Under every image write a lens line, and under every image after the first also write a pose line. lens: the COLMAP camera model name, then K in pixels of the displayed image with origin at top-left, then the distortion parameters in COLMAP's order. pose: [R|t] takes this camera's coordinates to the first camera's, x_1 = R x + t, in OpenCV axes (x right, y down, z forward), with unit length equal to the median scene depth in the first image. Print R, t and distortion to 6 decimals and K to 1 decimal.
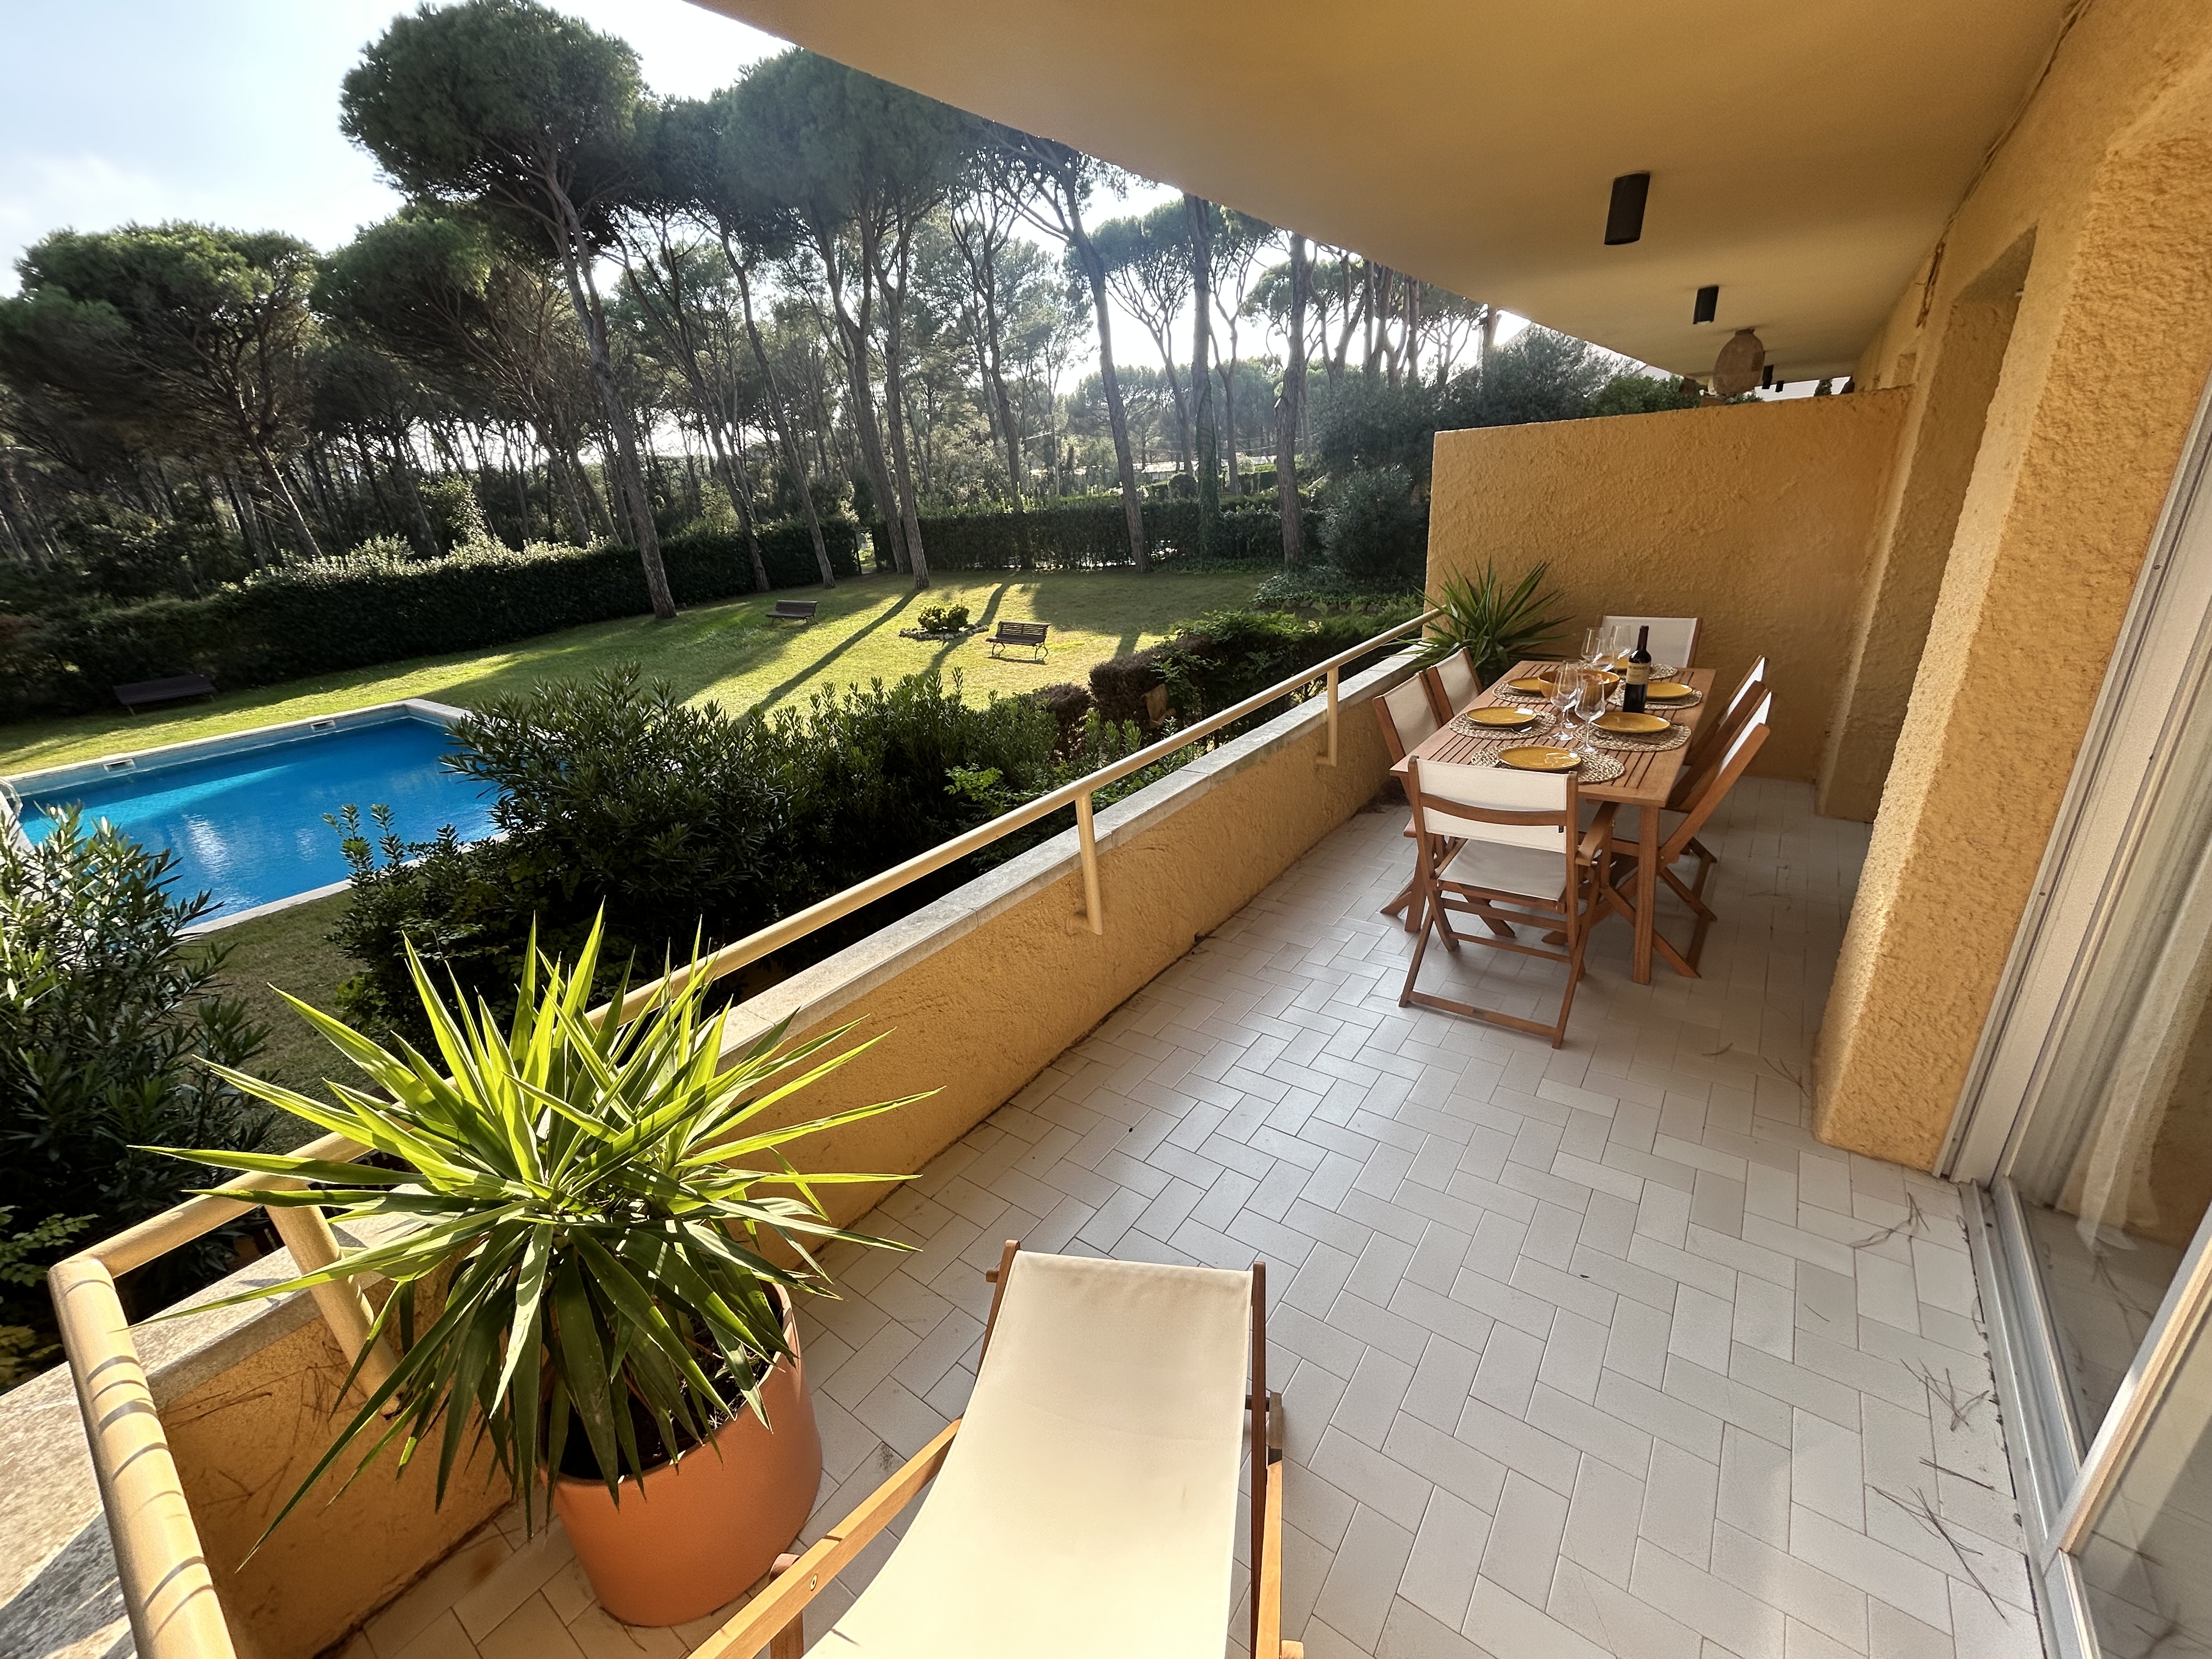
lens RADIAL K [[891.7, 0, 1109.7], [0, 891.7, 825.3], [0, 0, 1]] dist [0.000559, -0.000085]
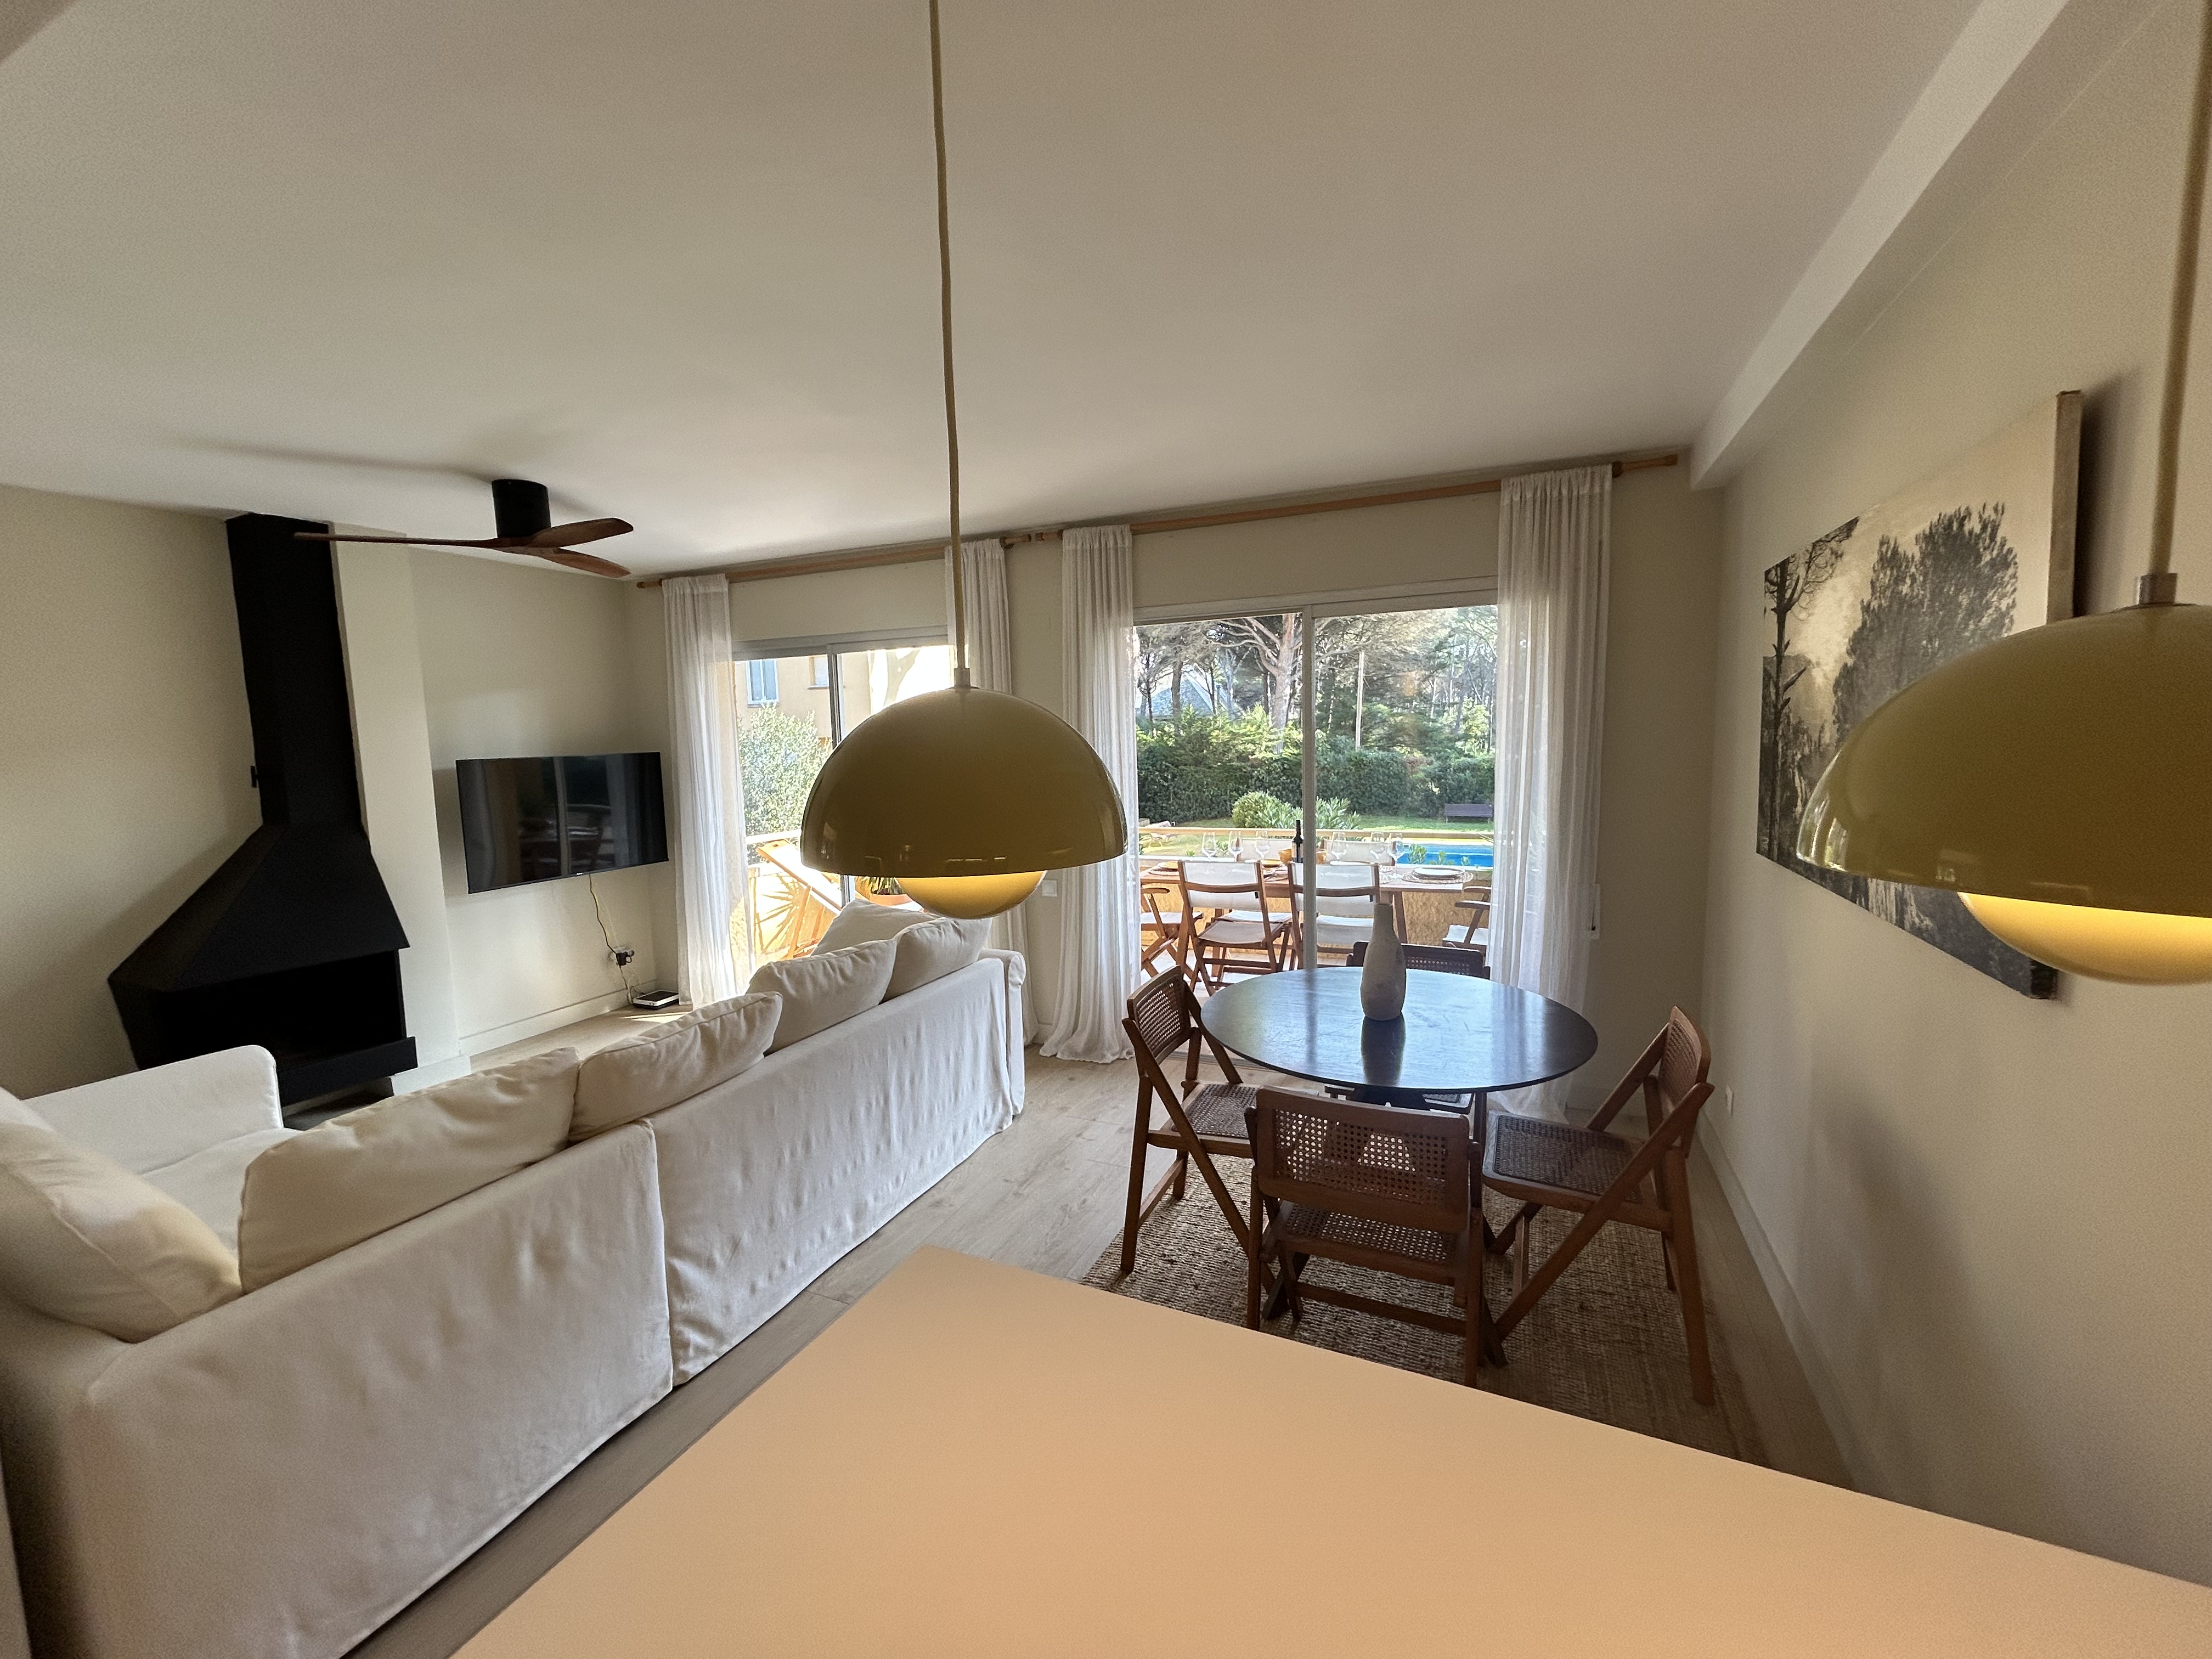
lens RADIAL K [[891.7, 0, 1106.5], [0, 891.7, 825.6], [0, 0, 1]] dist [0.000559, -0.000085]
pose [[0.222529, 0.158791, -0.961908, 0.218073], [-0.344010, 0.935972, 0.074925, -0.025104], [0.912216, 0.314233, 0.262907, 0.039572]]
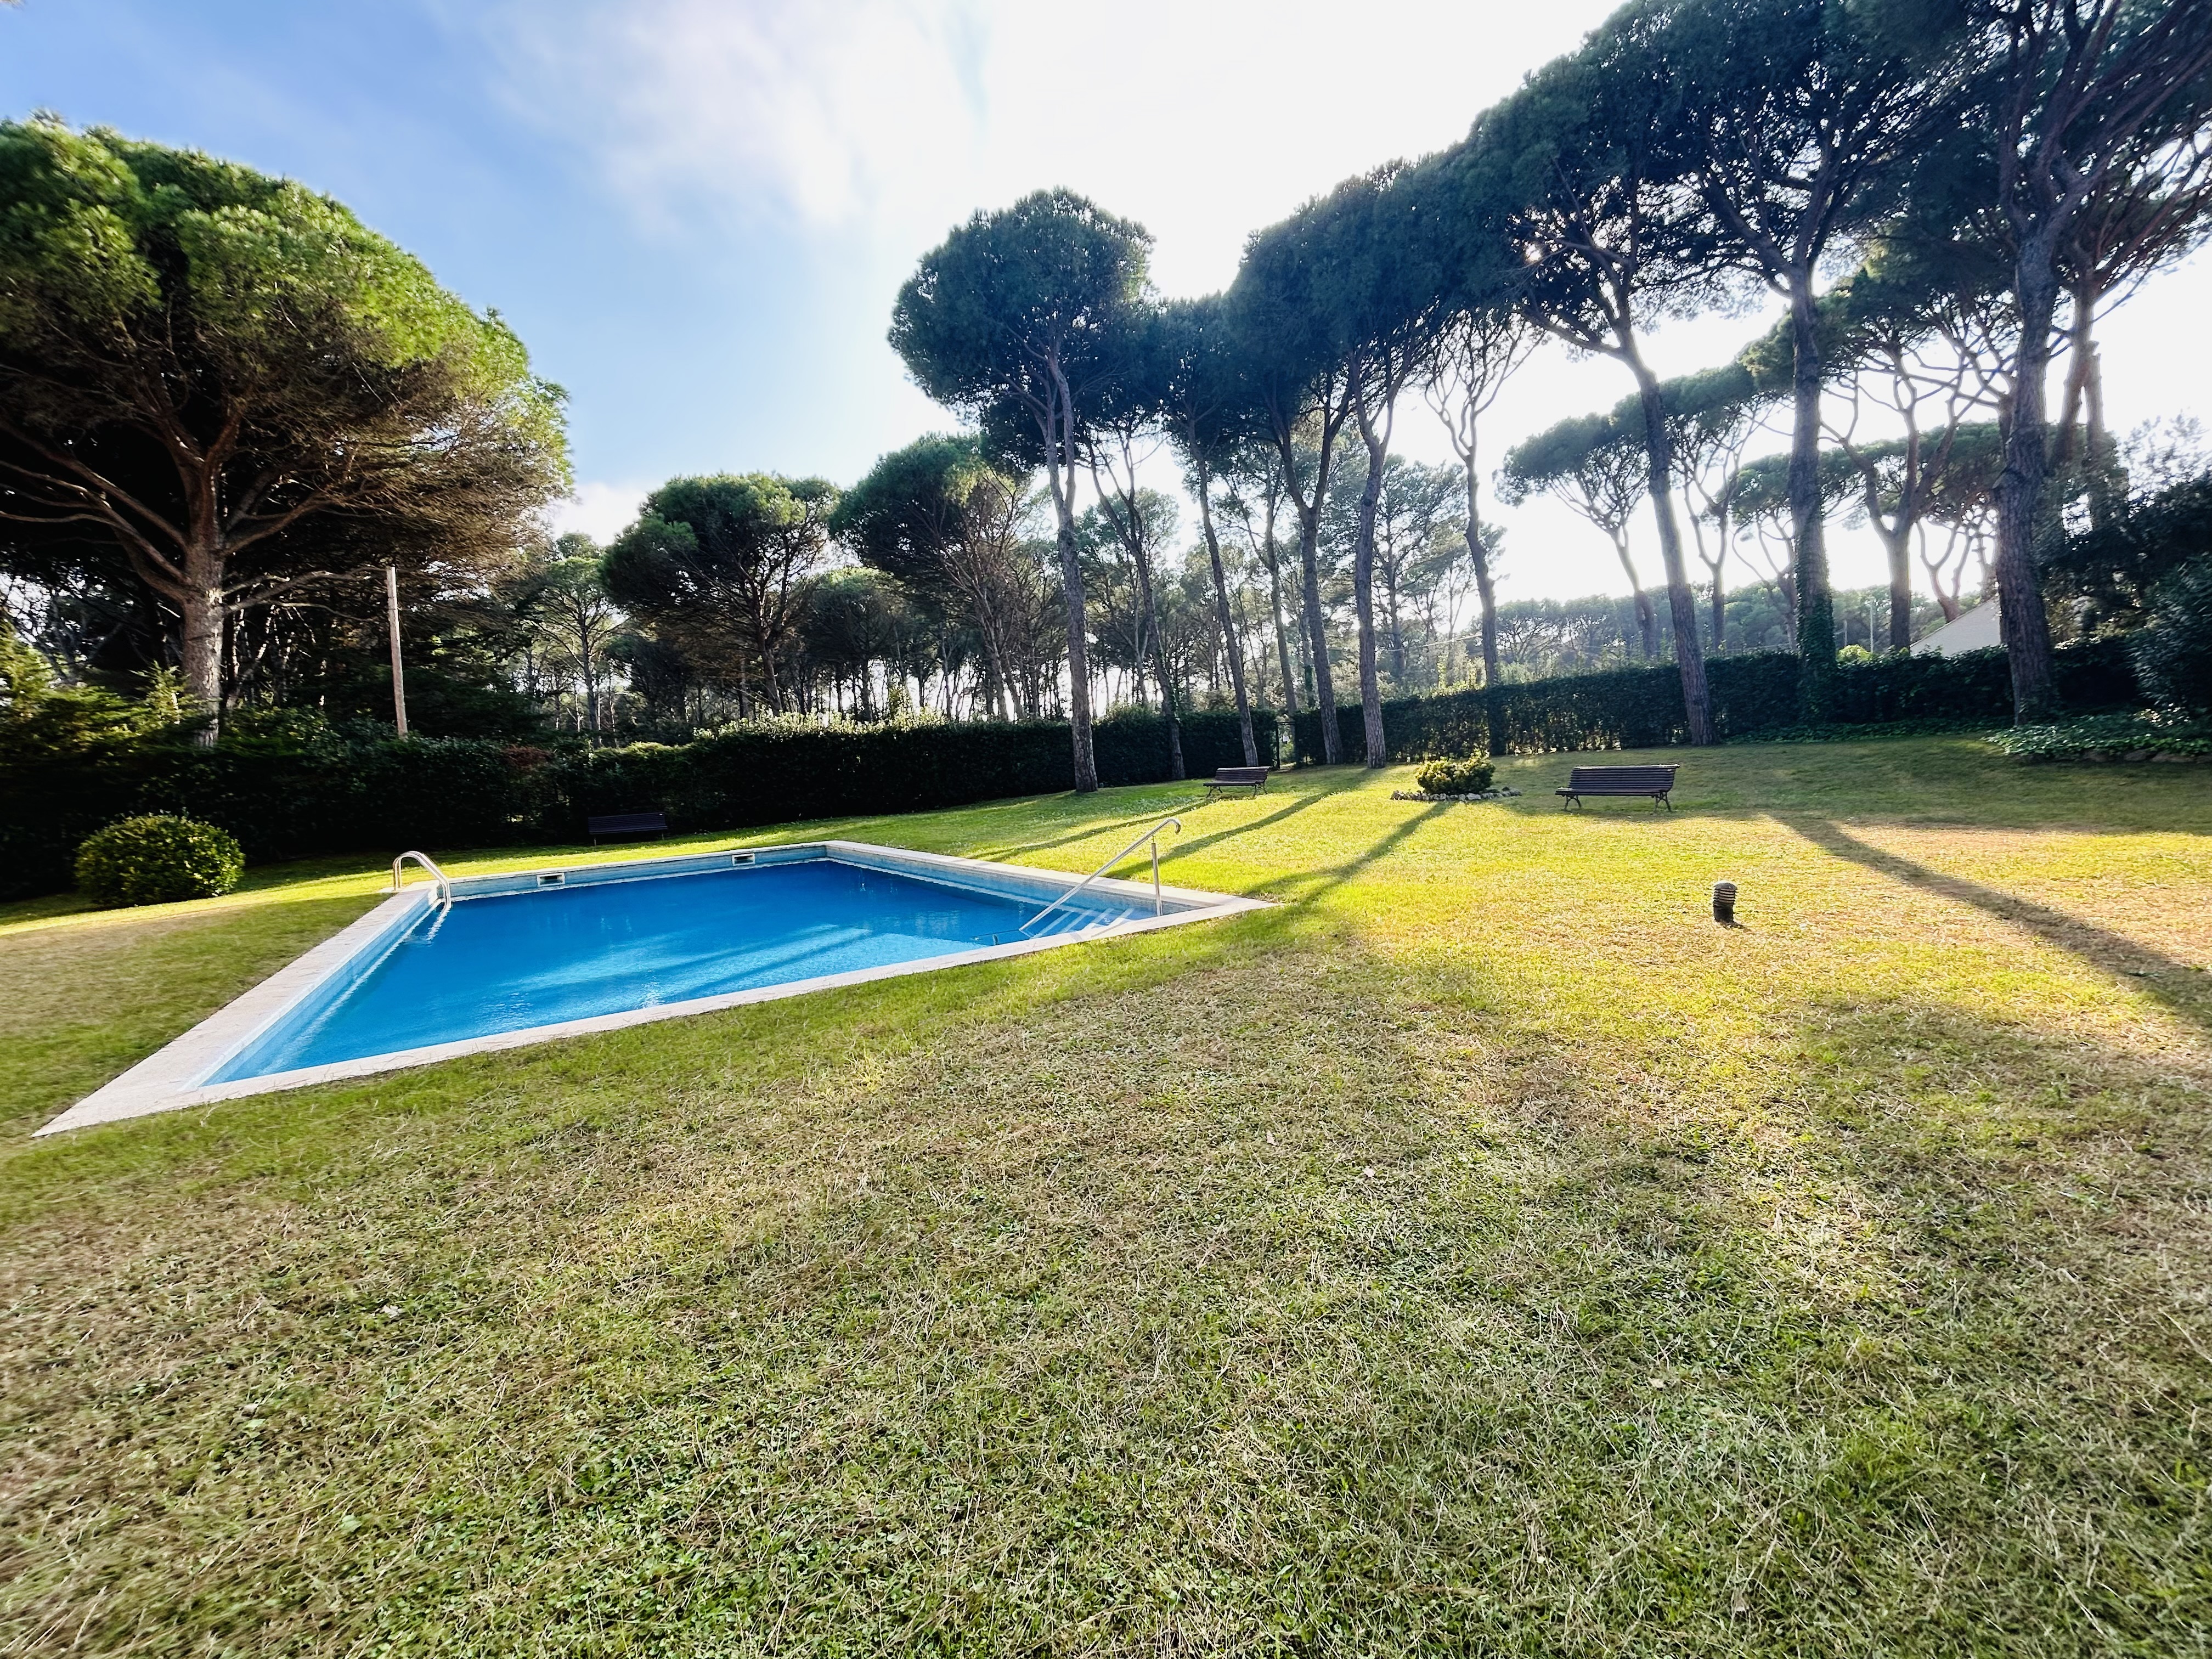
lens RADIAL K [[891.7, 0, 1113.1], [0, 891.7, 825.8], [0, 0, 1]] dist [0.000559, -0.000085]
pose [[0.936607, 0.032686, -0.348853, -0.175586], [-0.127334, 0.959317, -0.251986, 0.023023], [0.326424, 0.280433, 0.902666, 0.235490]]
